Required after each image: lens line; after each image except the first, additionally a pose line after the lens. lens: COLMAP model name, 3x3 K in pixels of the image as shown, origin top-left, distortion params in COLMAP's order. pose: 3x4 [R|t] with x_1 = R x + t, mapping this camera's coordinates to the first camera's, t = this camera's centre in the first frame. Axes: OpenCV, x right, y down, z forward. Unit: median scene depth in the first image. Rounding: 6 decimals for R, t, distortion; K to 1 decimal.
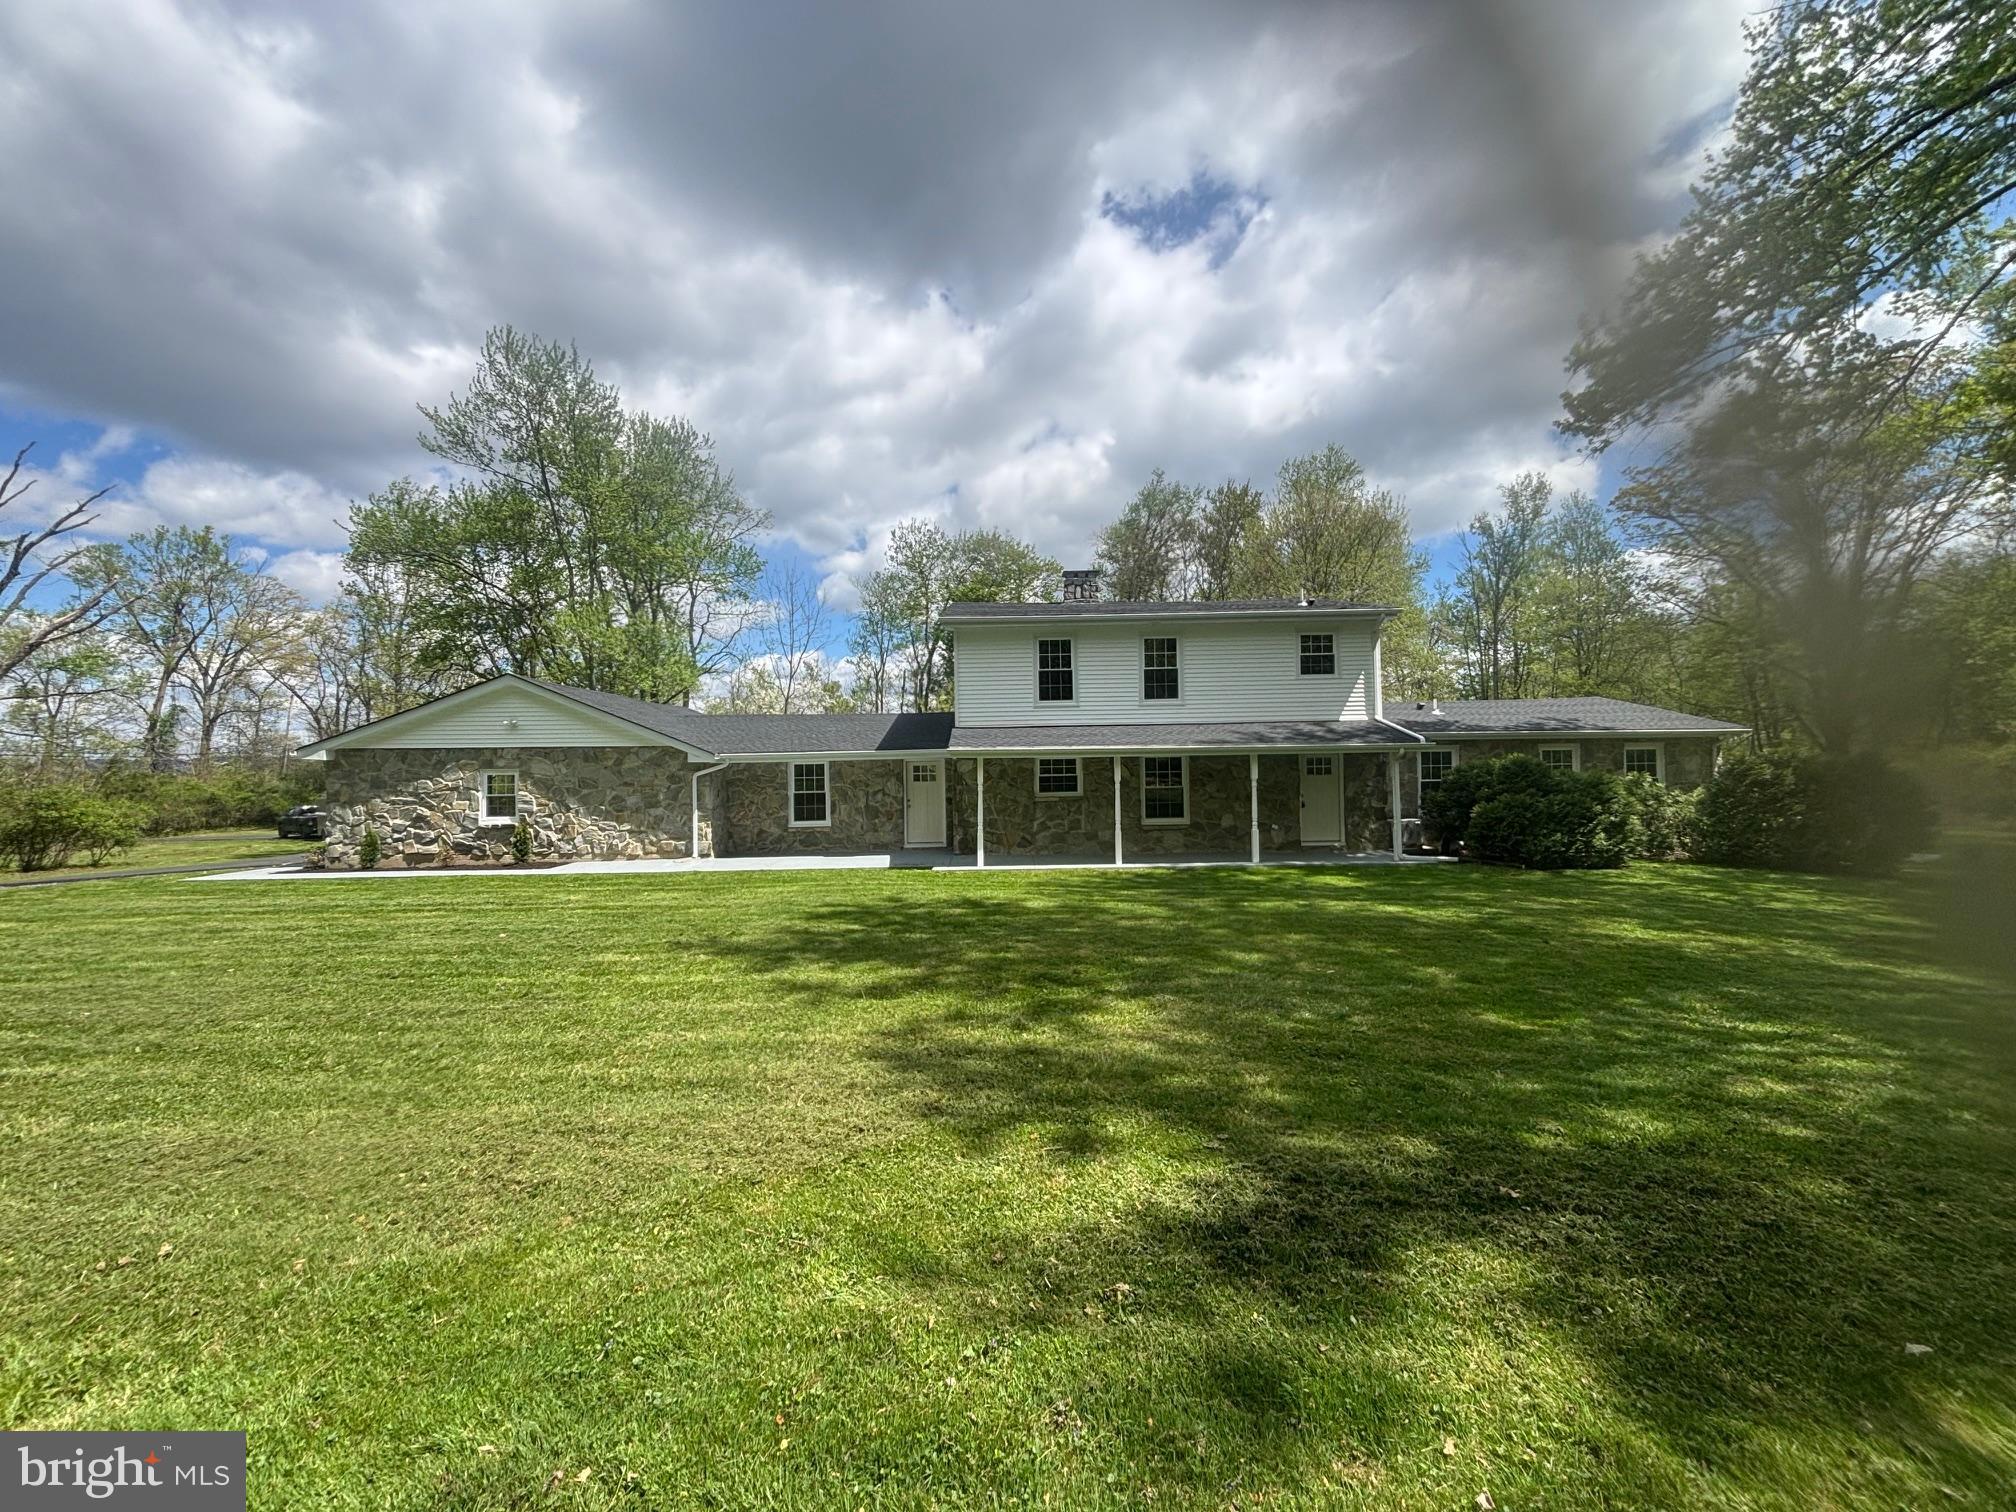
lens RADIAL K [[818.2, 0, 1012.7], [0, 818.2, 768.9], [0, 0, 1]] dist [-0.004212, 0.000379]
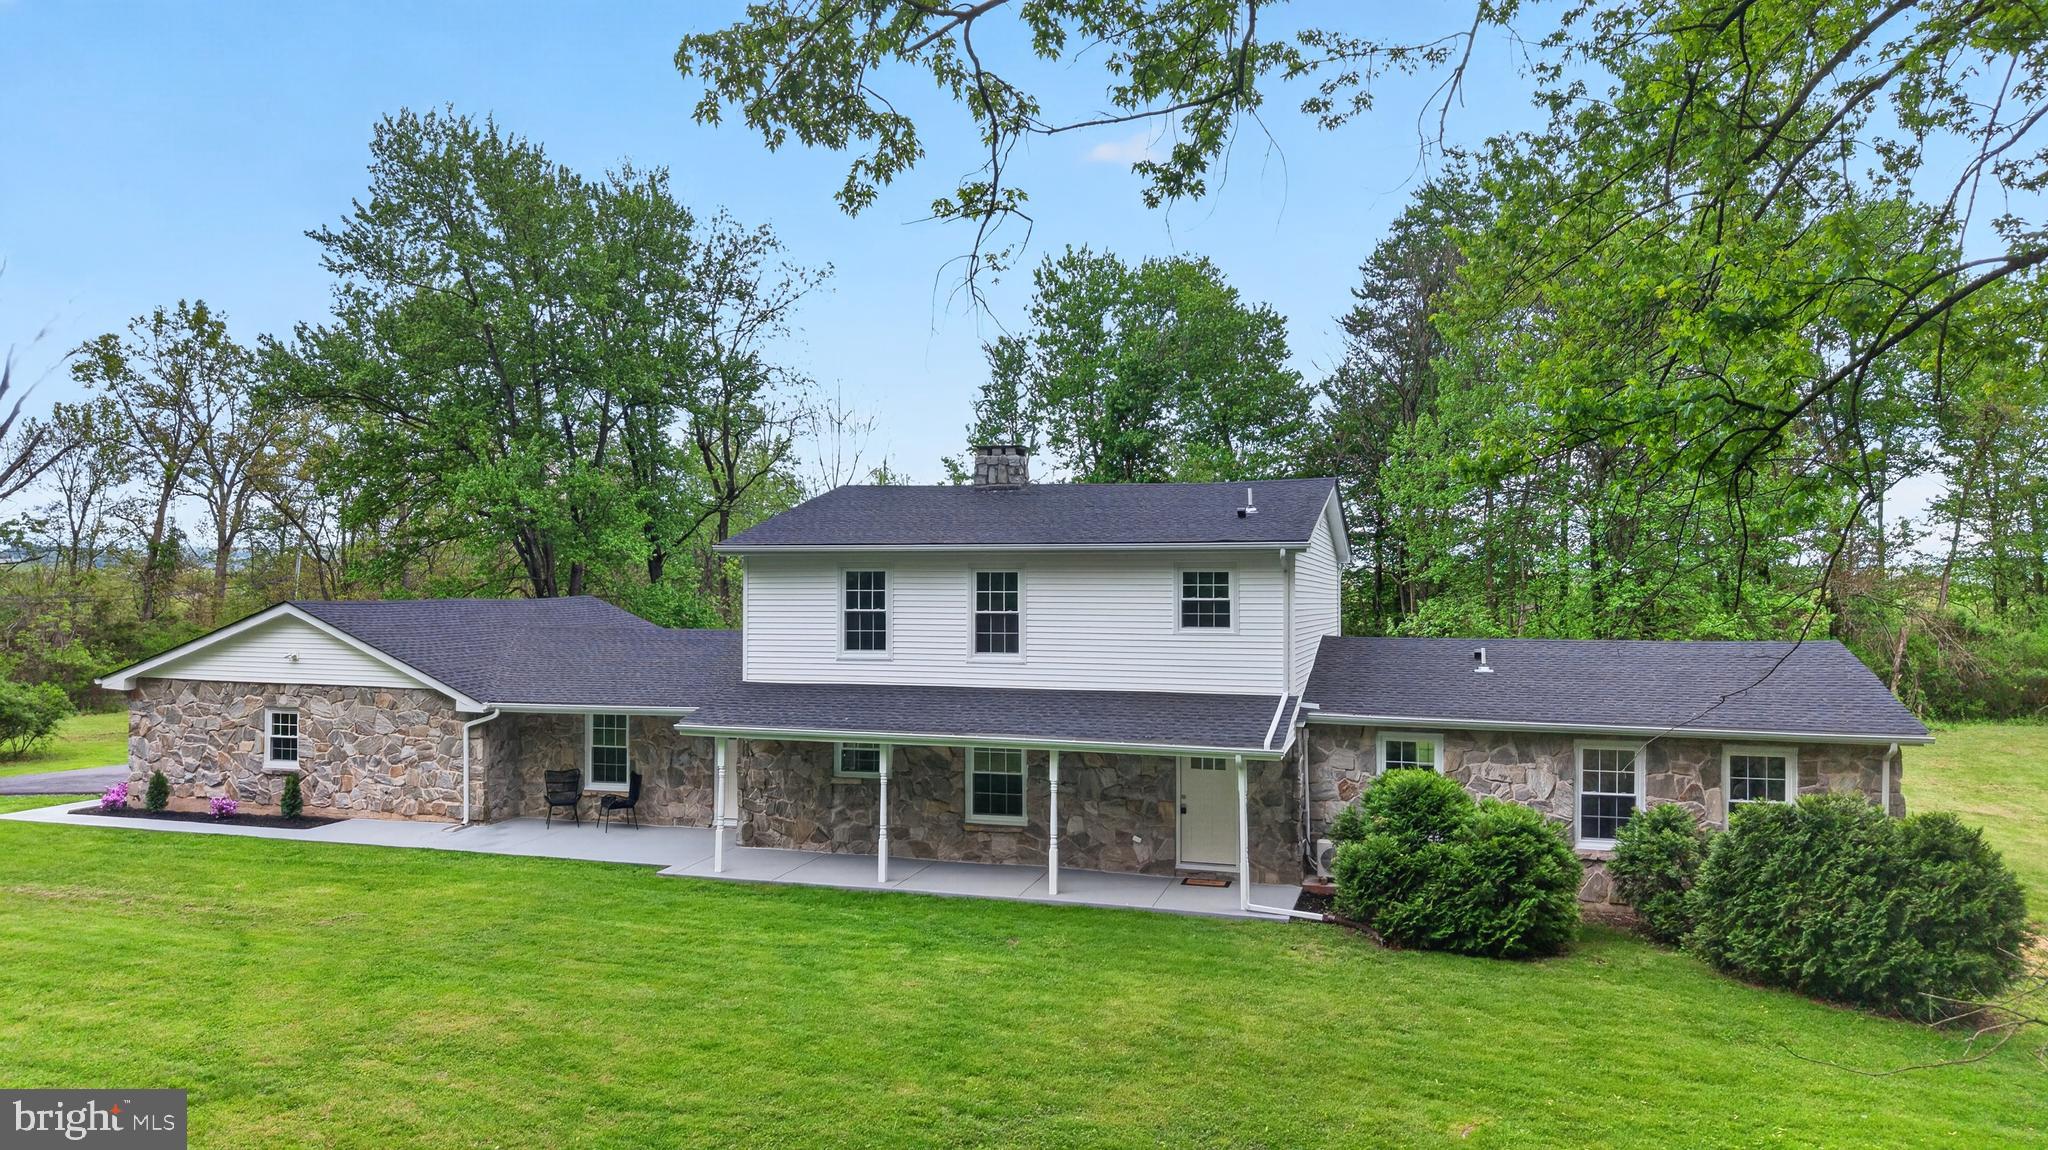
lens RADIAL K [[1380.6, 0, 1017.9], [0, 1380.6, 588.7], [0, 0, 1]] dist [0.013363, -0.021888]
pose [[0.955765, 0.020642, -0.293407, 0.543265], [-0.019818, 0.999787, 0.005779, -0.146255], [0.293464, 0.000291, 0.955970, -0.182476]]
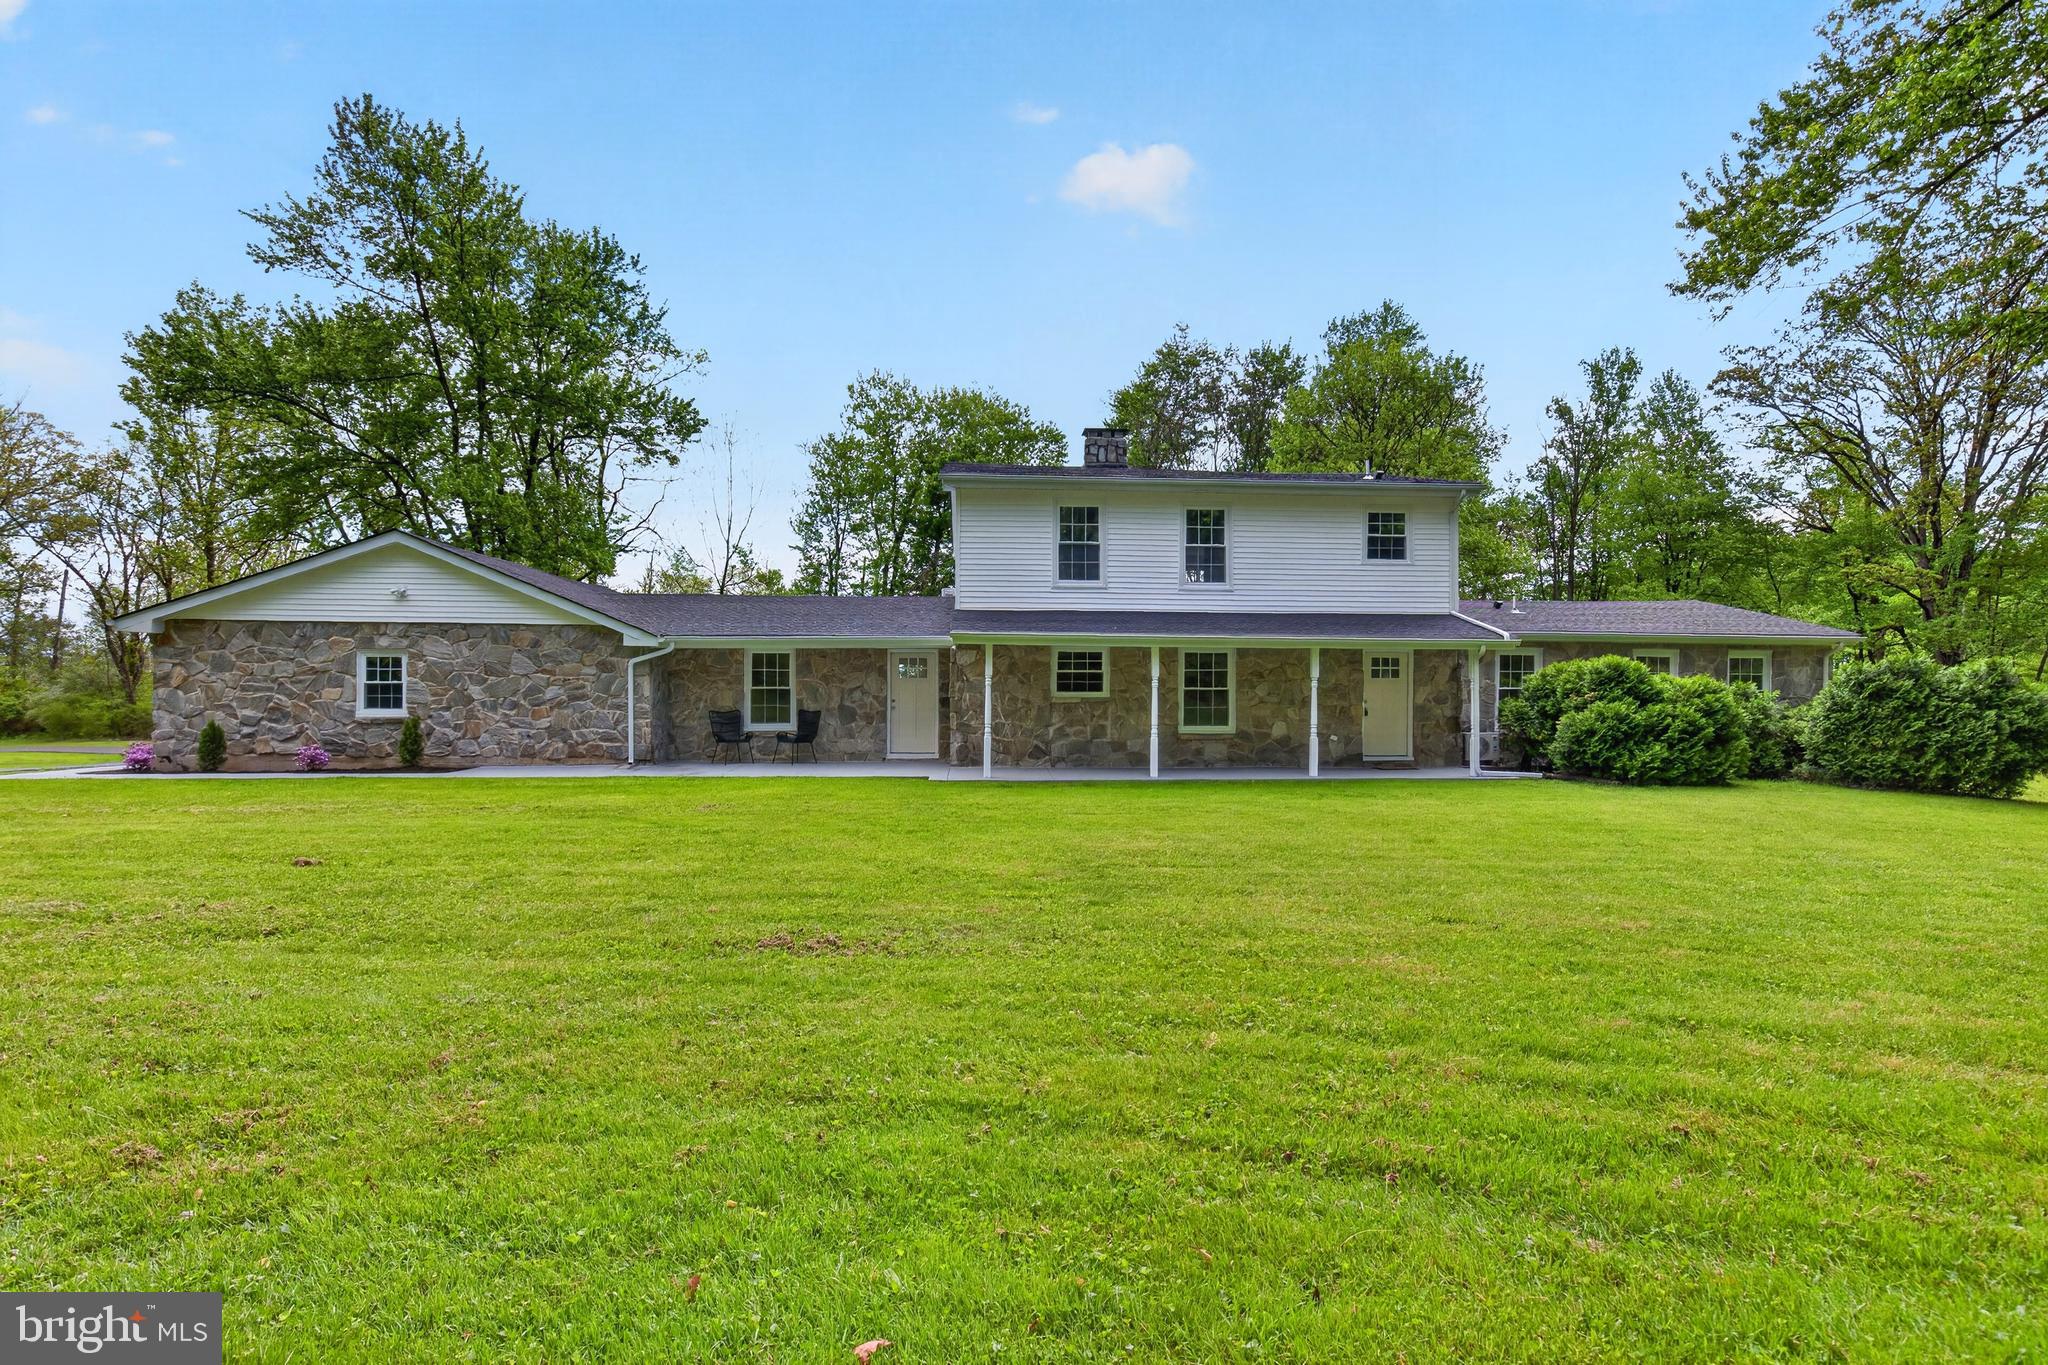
lens RADIAL K [[1017.3, 0, 1043.8], [0, 1017.3, 713.6], [0, 0, 1]] dist [-0.012703, 0.002337]
pose [[0.997703, 0.019045, 0.065005, -0.045116], [-0.019920, 0.999719, 0.012839, 0.036557], [-0.064742, -0.014104, 0.997802, -0.027689]]
